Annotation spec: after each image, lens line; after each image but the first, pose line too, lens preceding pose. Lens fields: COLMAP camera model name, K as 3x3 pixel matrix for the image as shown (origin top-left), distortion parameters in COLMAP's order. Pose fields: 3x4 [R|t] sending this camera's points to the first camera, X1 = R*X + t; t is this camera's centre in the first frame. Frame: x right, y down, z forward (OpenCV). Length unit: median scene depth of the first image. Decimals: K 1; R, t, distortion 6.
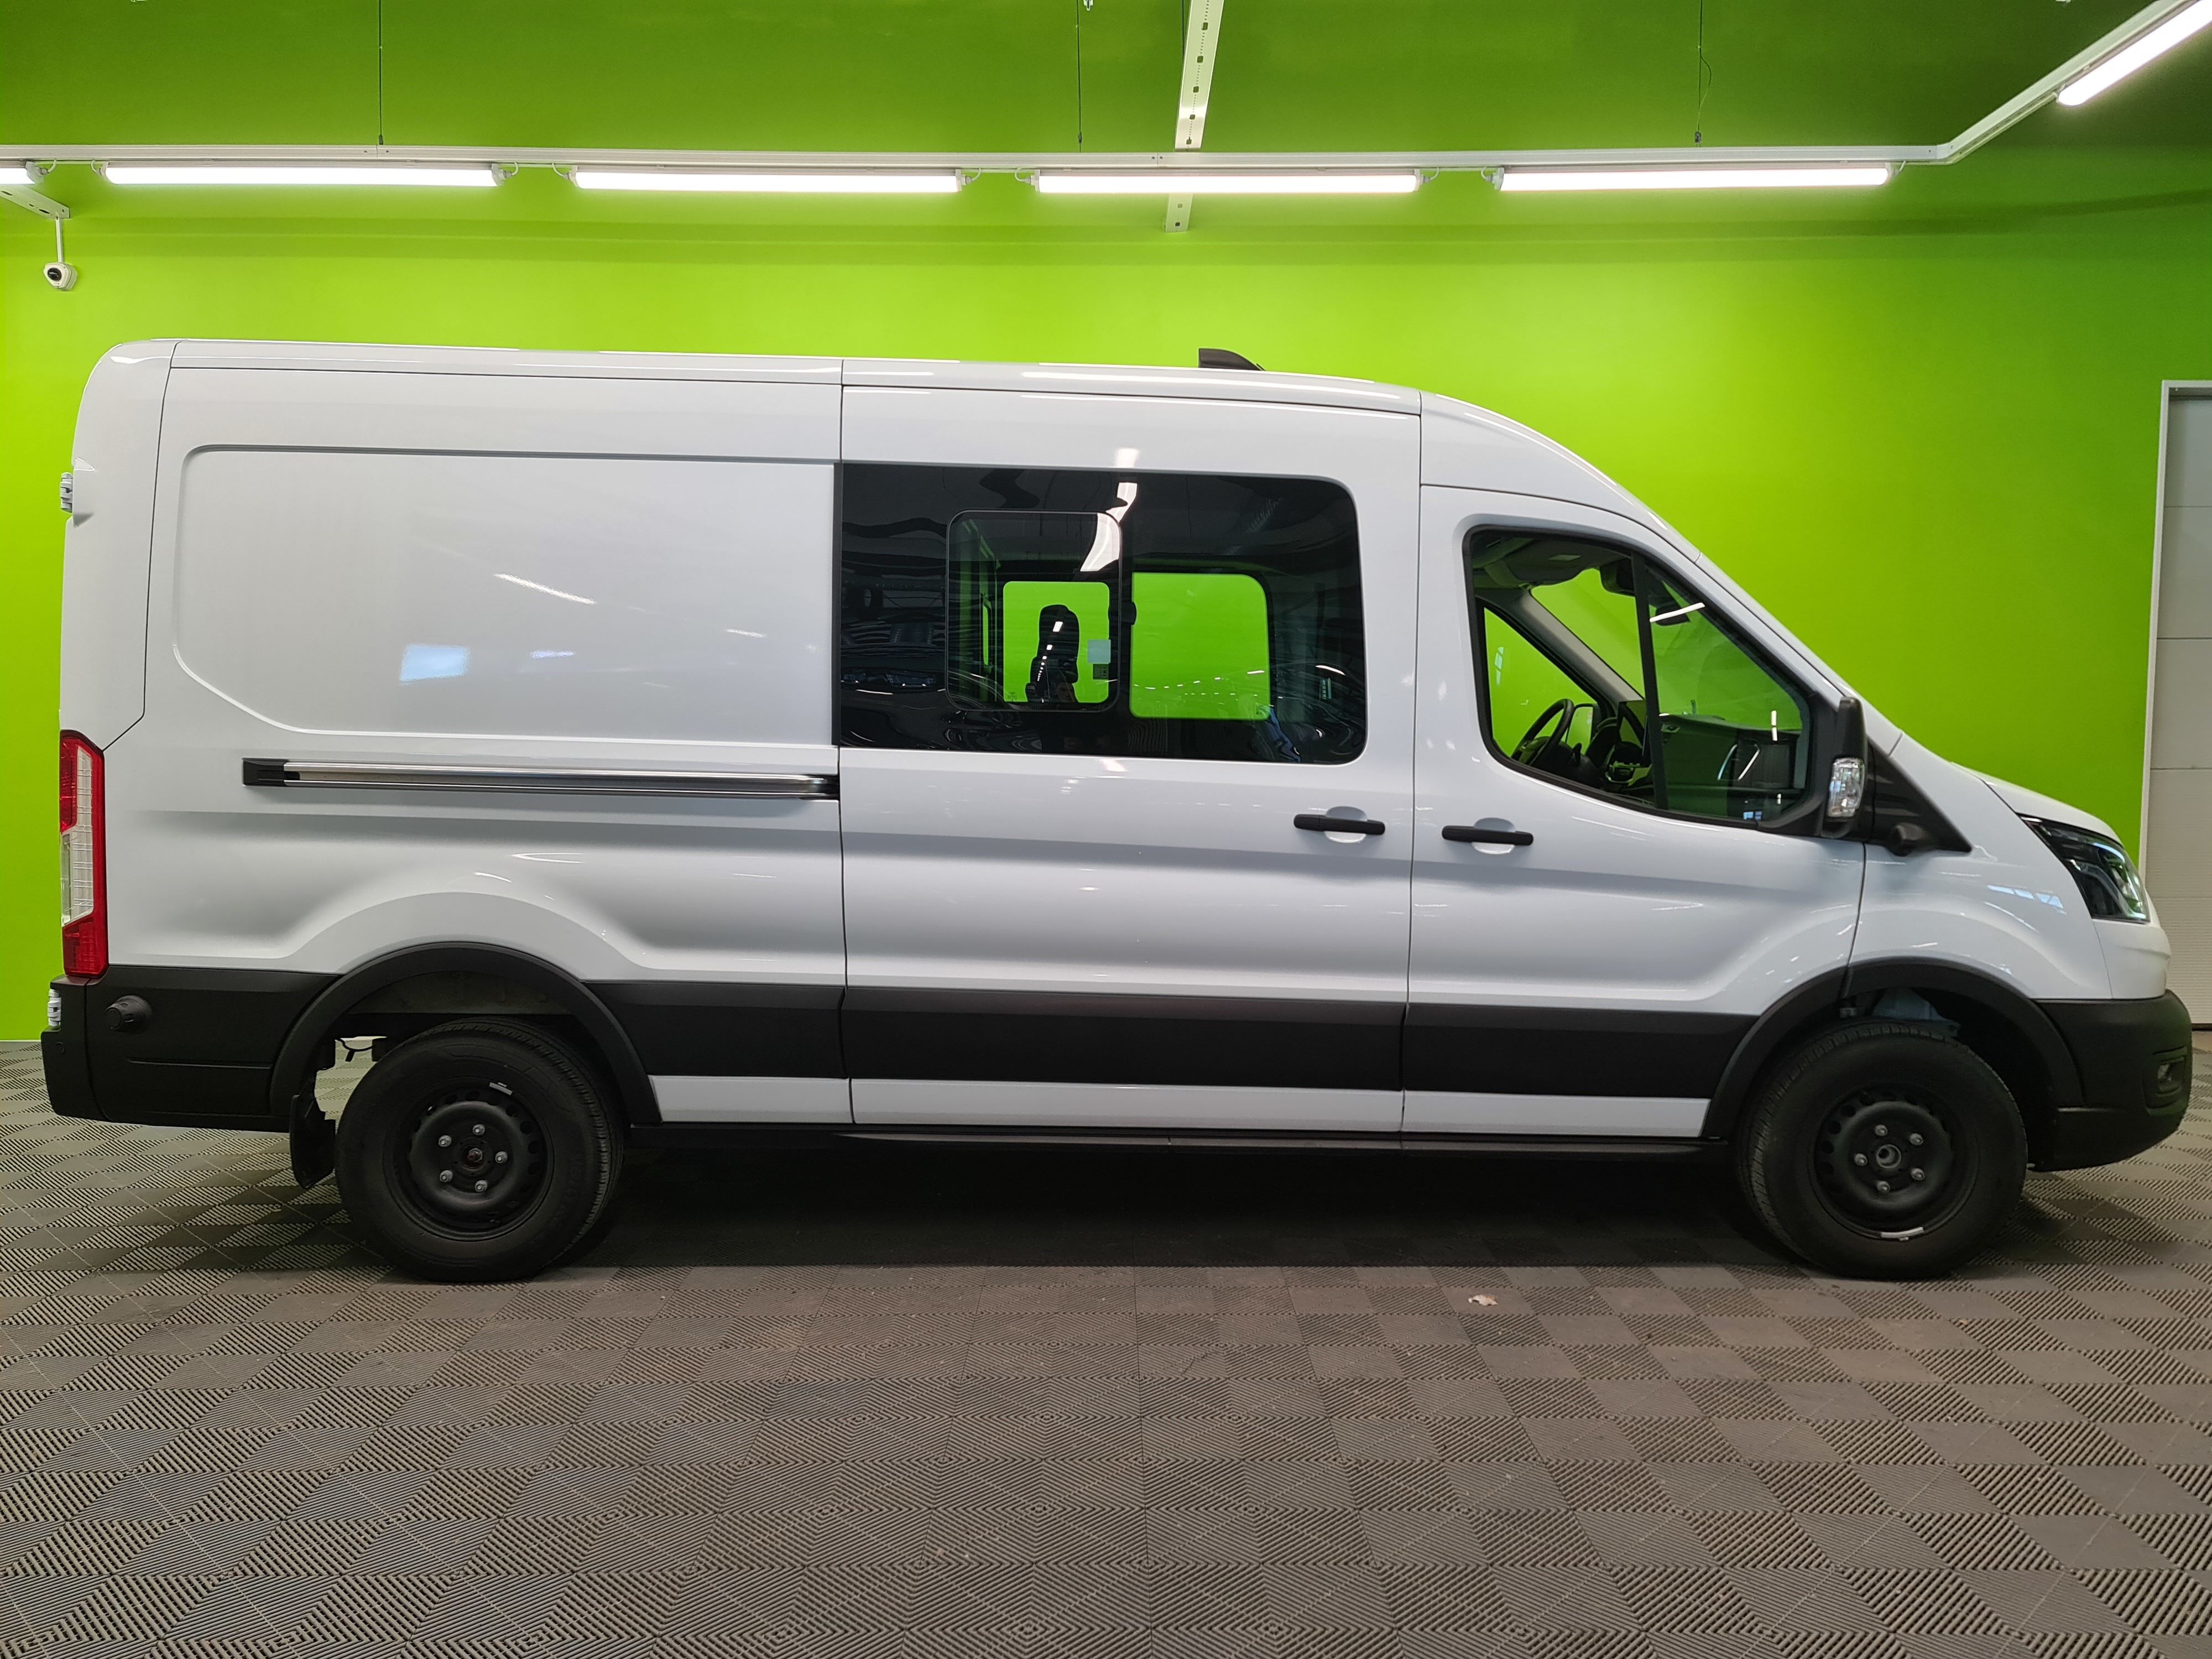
lens RADIAL K [[1849.2, 0, 1103.0], [0, 1849.2, 834.6], [0, 0, 1]] dist [0.101609, -0.002913]
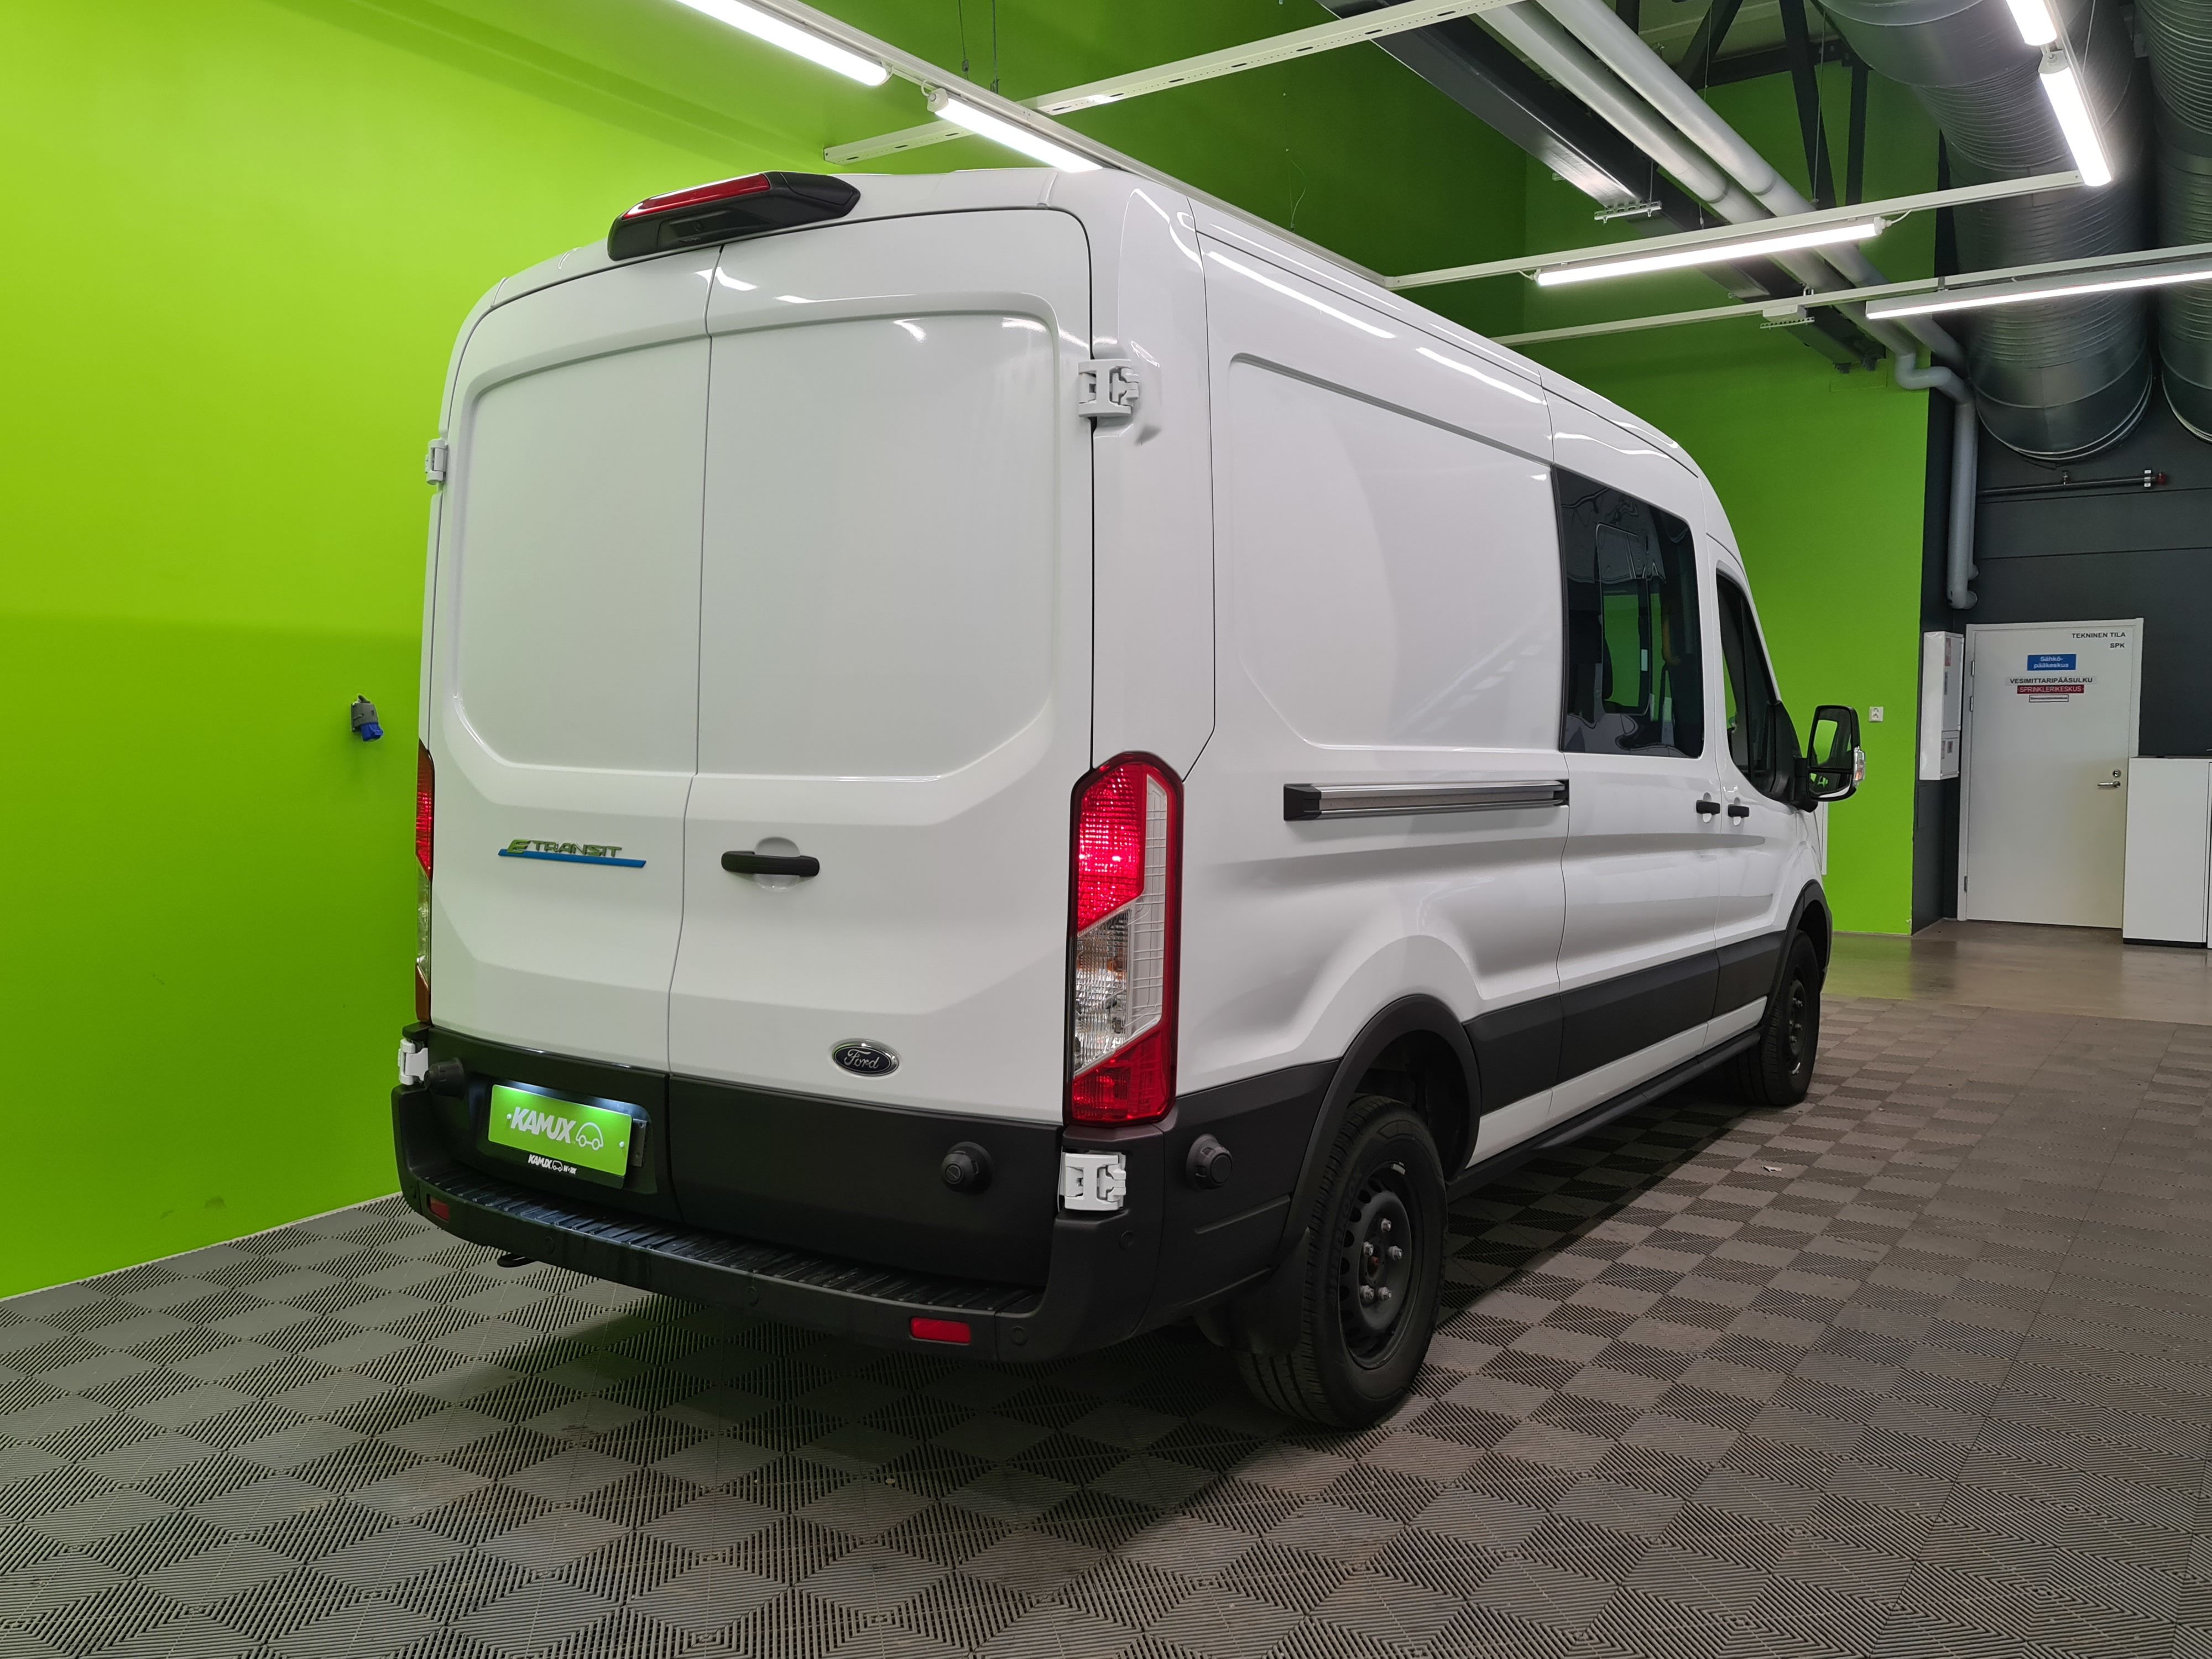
lens RADIAL K [[1849.2, 0, 1098.0], [0, 1849.2, 831.3], [0, 0, 1]] dist [0.101609, -0.002913]
pose [[0.515621, -0.051745, 0.855253, -1.103542], [0.073458, 0.997169, 0.016045, -0.038458], [-0.853662, 0.054552, 0.517963, 0.682705]]
